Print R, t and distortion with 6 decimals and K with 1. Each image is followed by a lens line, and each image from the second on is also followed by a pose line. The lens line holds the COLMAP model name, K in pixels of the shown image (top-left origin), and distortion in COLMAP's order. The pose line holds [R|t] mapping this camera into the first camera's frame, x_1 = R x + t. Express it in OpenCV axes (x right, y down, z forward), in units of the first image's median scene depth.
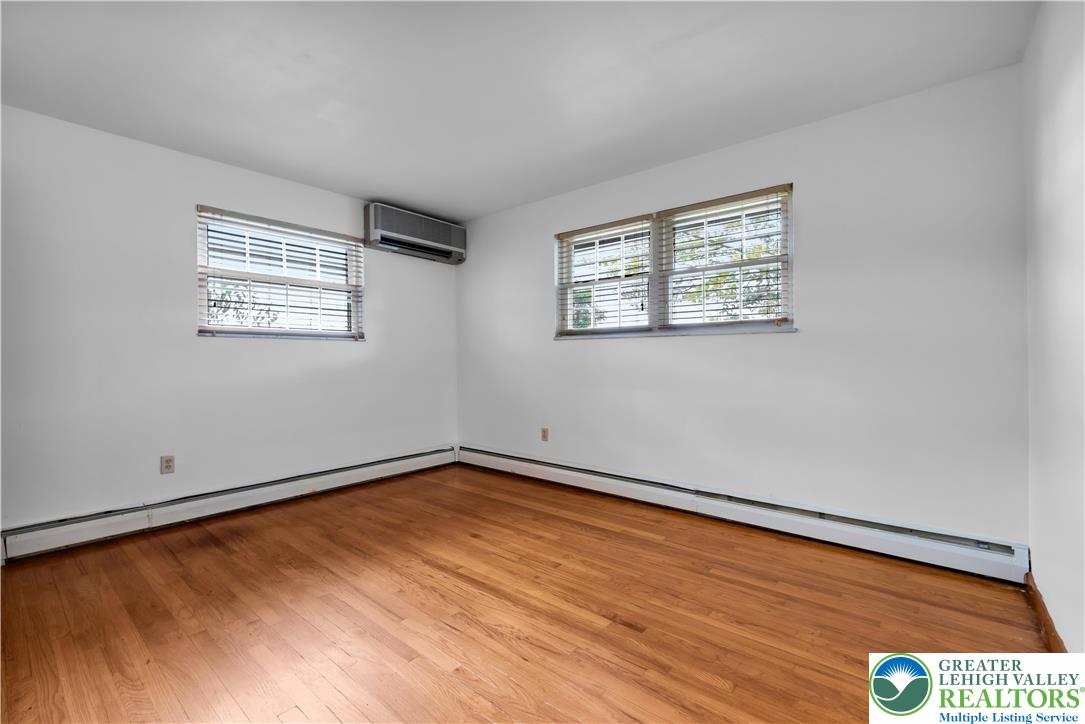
lens RADIAL K [[470.2, 0, 542.2], [0, 470.2, 355.9], [0, 0, 1]] dist [0.002880, -0.001526]
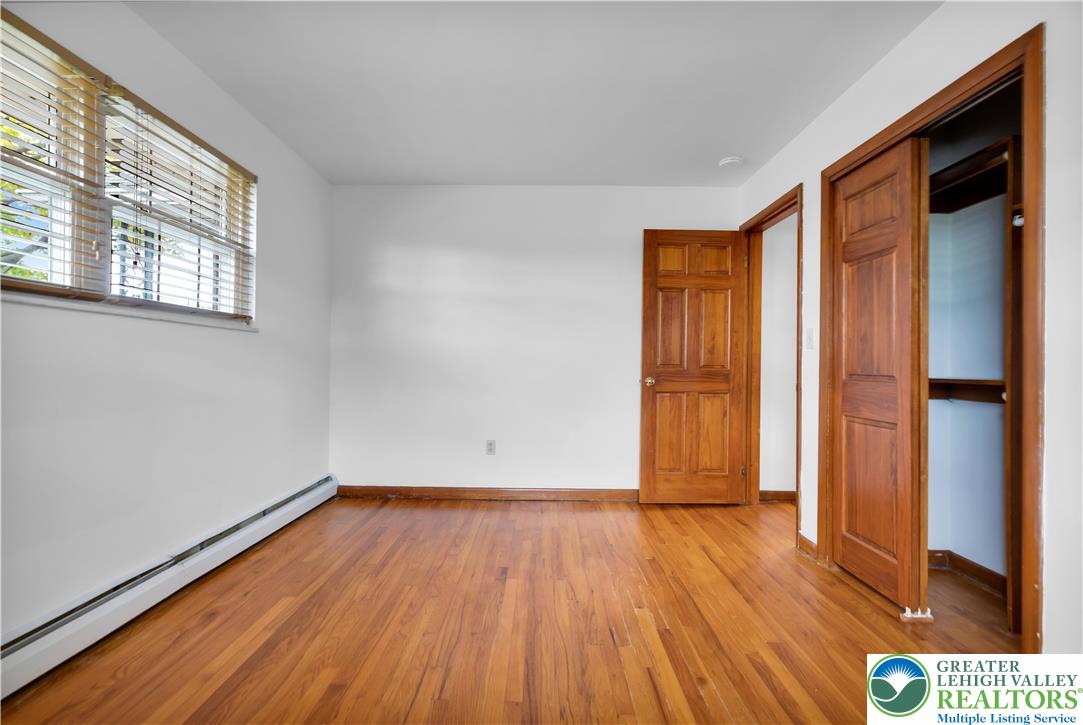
lens RADIAL K [[469.3, 0, 533.7], [0, 469.3, 362.6], [0, 0, 1]] dist [0.002880, -0.001526]
pose [[-0.627522, -0.001608, 0.778597, -0.491439], [-0.015272, 0.999831, -0.010244, 0.012943], [-0.778449, -0.018319, -0.627441, 1.013607]]
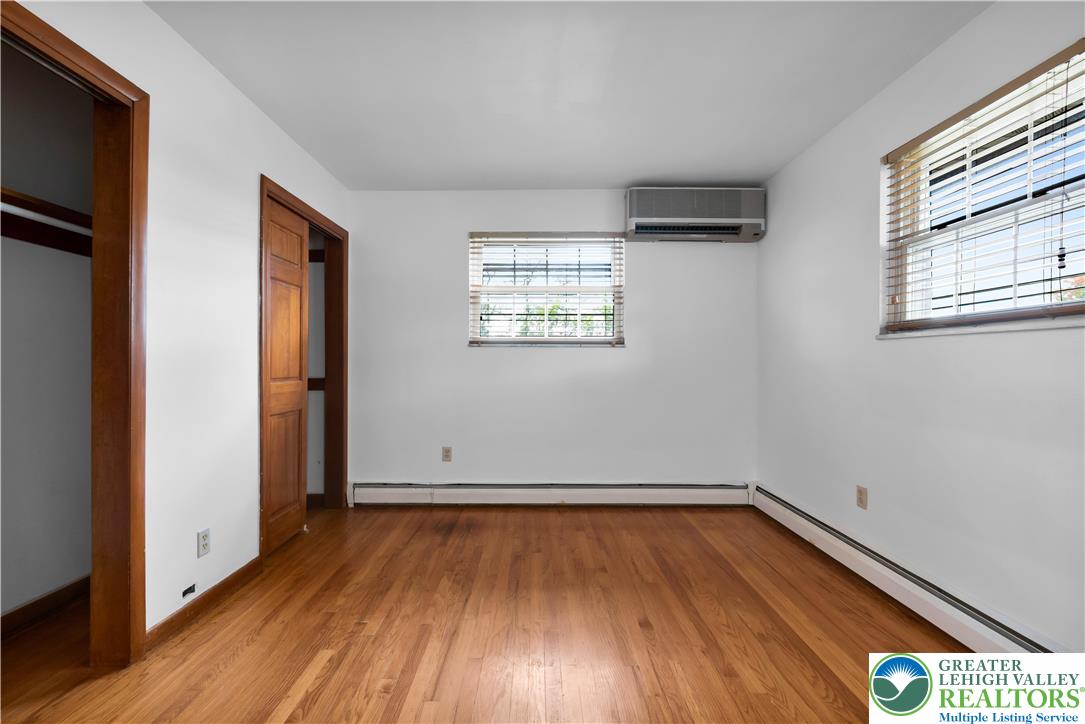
lens RADIAL K [[470.2, 0, 541.9], [0, 470.2, 365.6], [0, 0, 1]] dist [0.002880, -0.001526]
pose [[0.641654, 0.011092, -0.766914, 0.254986], [-0.001150, 0.999908, 0.013499, -0.010627], [0.766993, -0.007780, 0.641608, 0.379300]]
